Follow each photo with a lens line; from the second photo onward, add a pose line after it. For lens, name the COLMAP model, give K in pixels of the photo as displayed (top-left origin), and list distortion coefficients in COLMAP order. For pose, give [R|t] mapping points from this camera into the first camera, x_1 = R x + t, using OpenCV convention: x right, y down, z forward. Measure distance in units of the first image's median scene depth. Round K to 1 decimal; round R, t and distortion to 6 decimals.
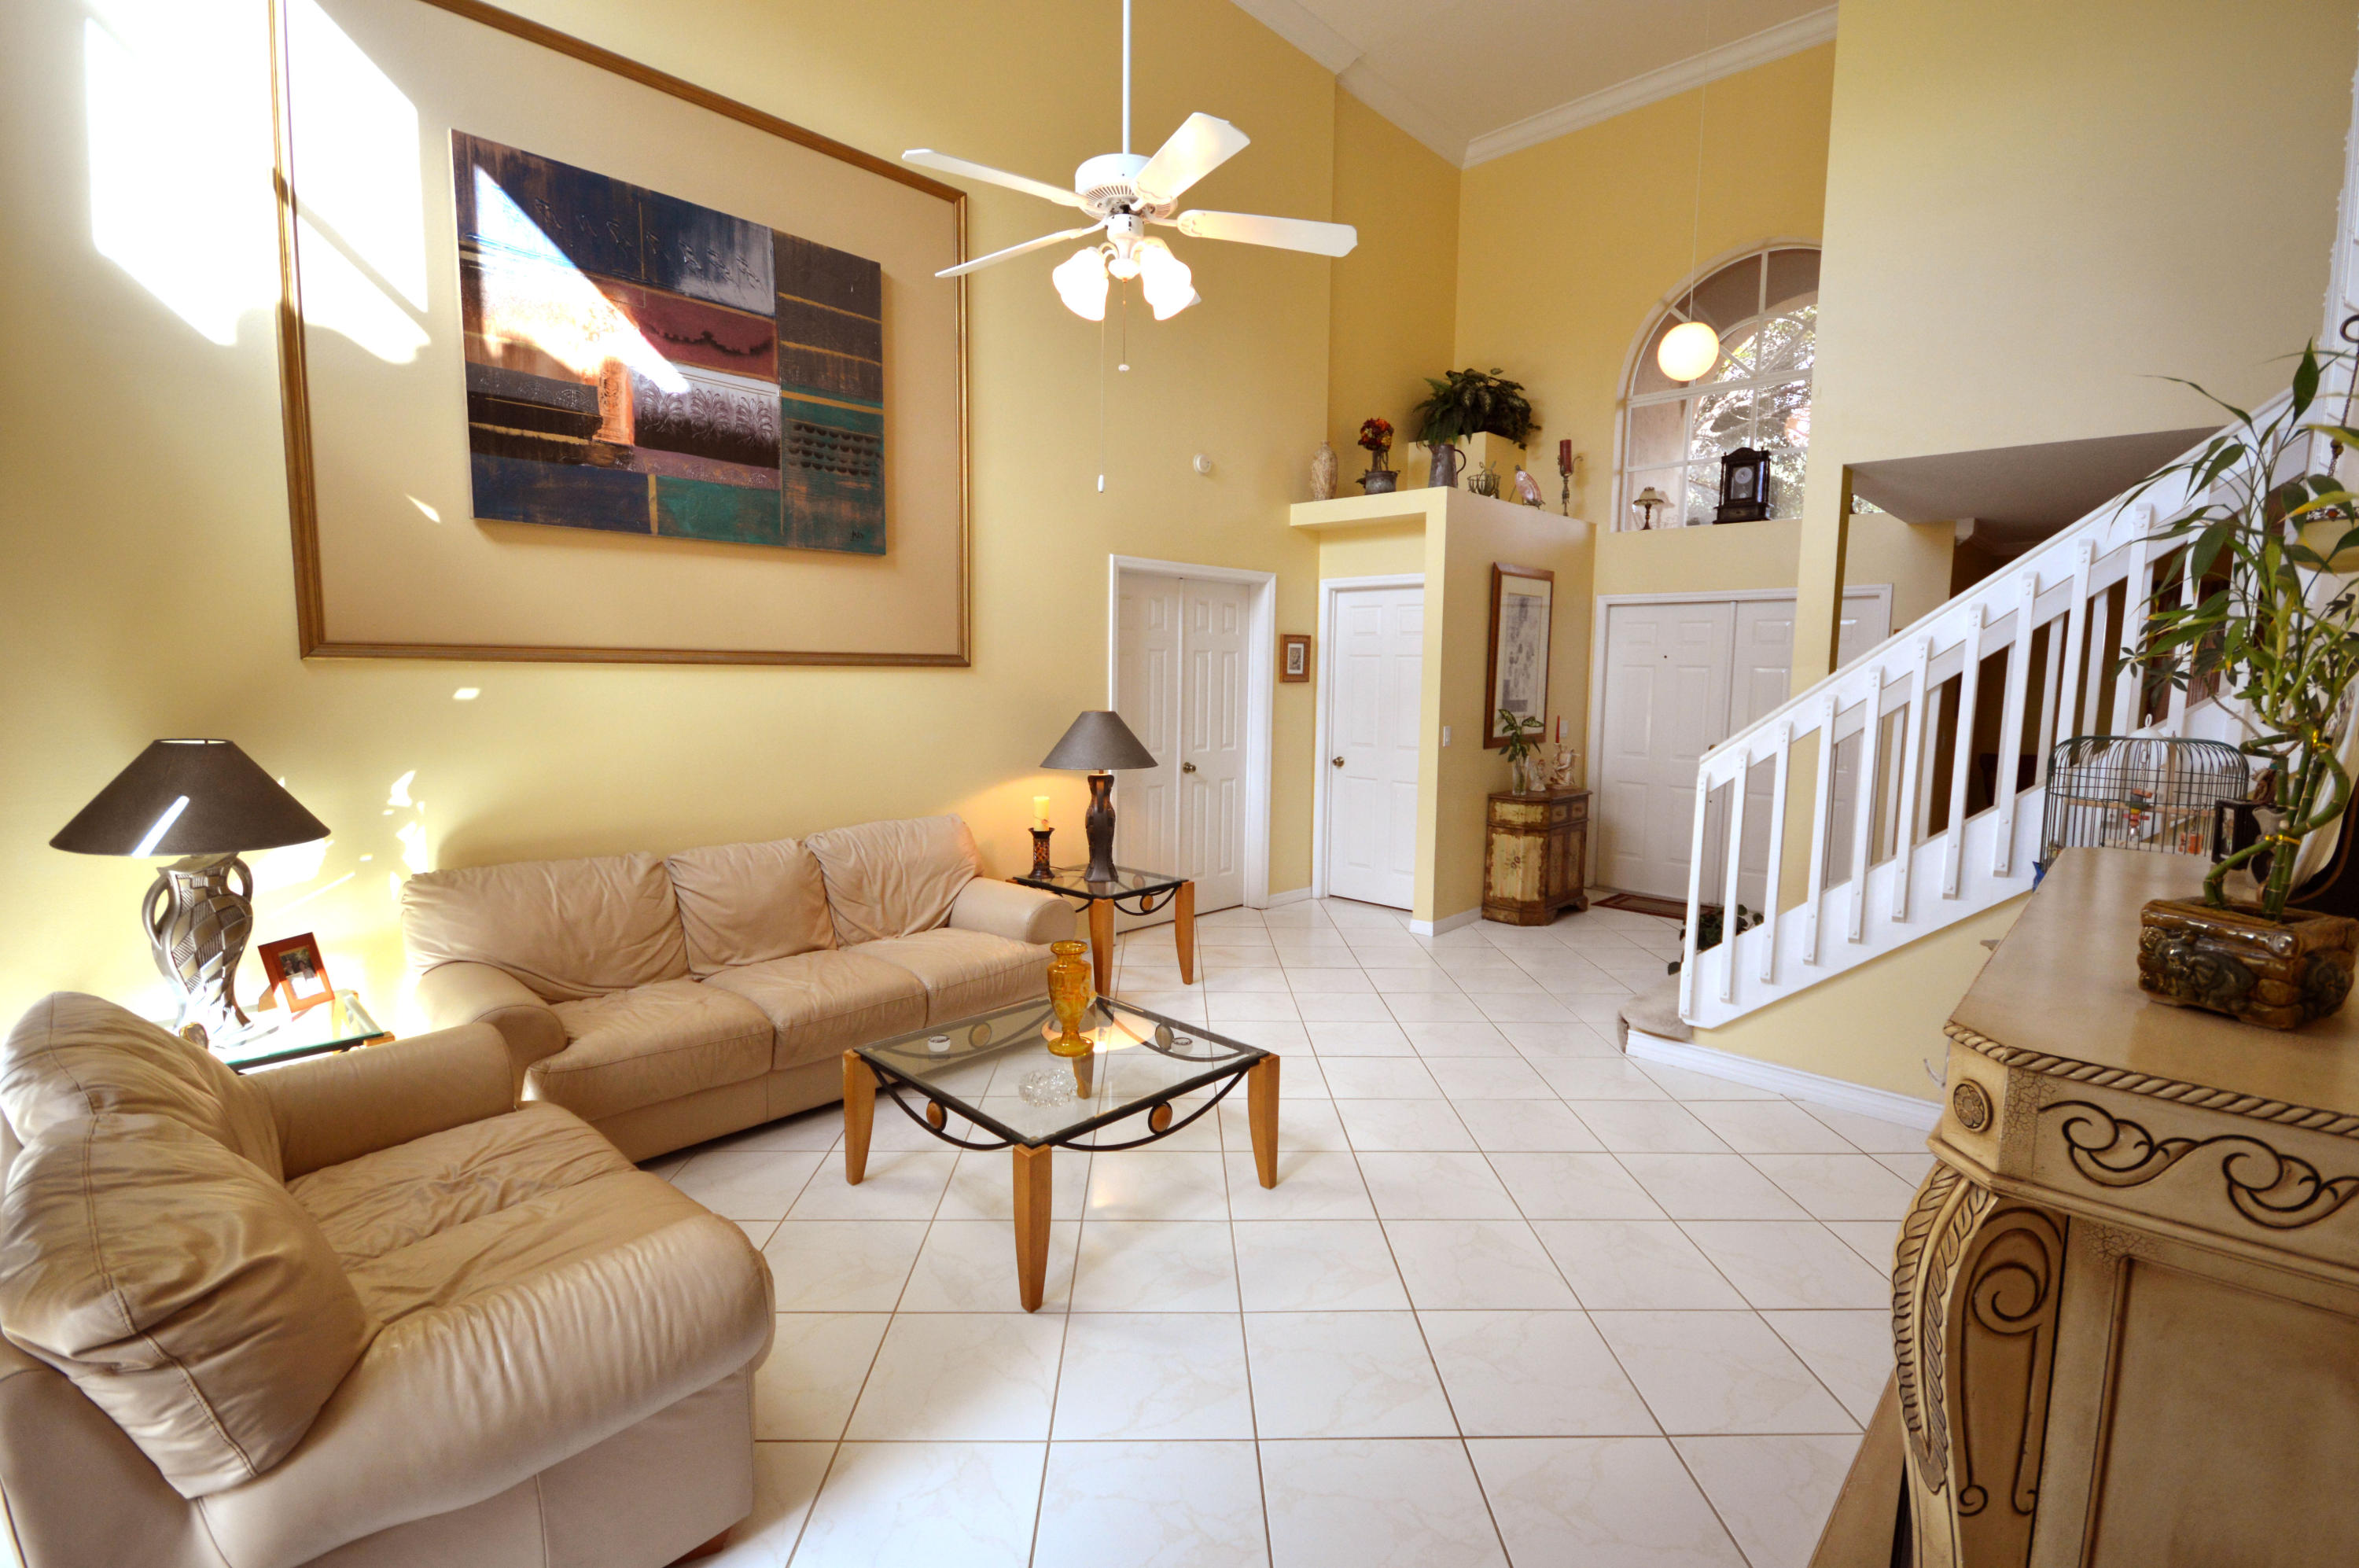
lens RADIAL K [[1066.4, 0, 1182.0], [0, 1066.4, 771.0], [0, 0, 1]] dist [-0.017418, -0.001175]
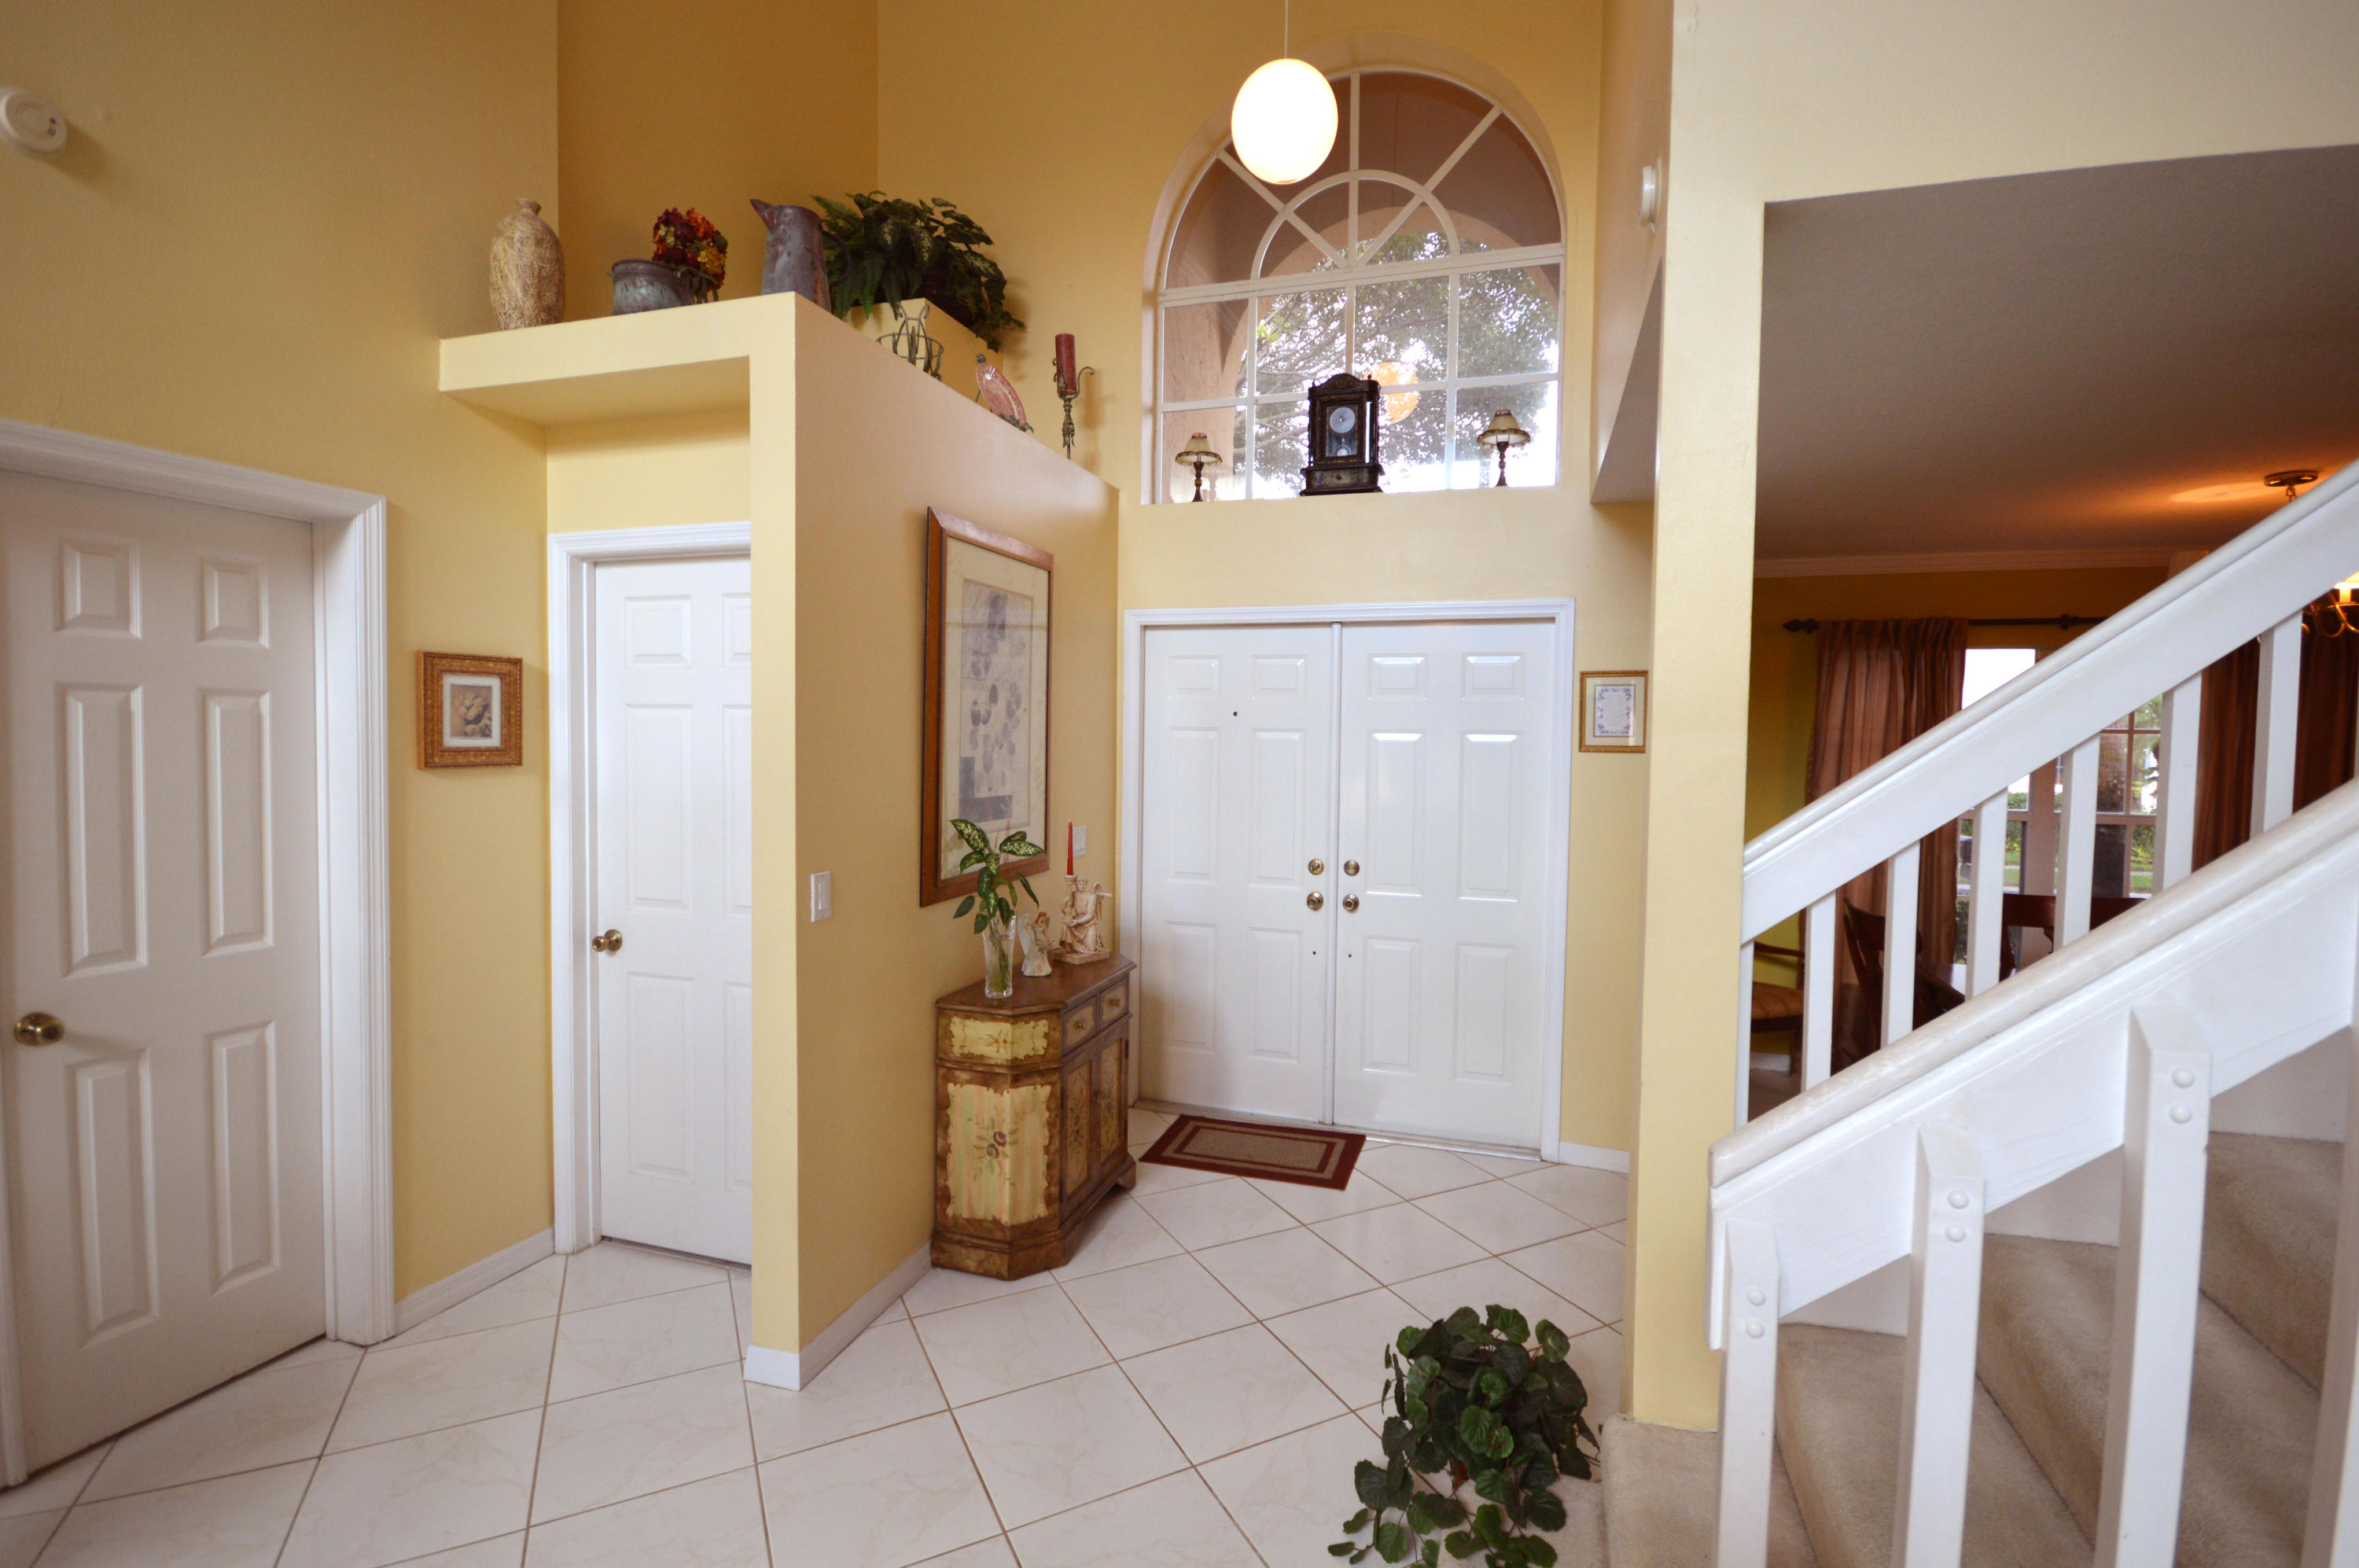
lens RADIAL K [[1066.4, 0, 1175.9], [0, 1066.4, 773.9], [0, 0, 1]] dist [-0.017418, -0.001175]
pose [[0.902688, -0.017075, 0.429956, 0.176745], [0.041725, 0.997977, -0.047968, -0.049139], [-0.428267, 0.061240, 0.901575, 0.506733]]
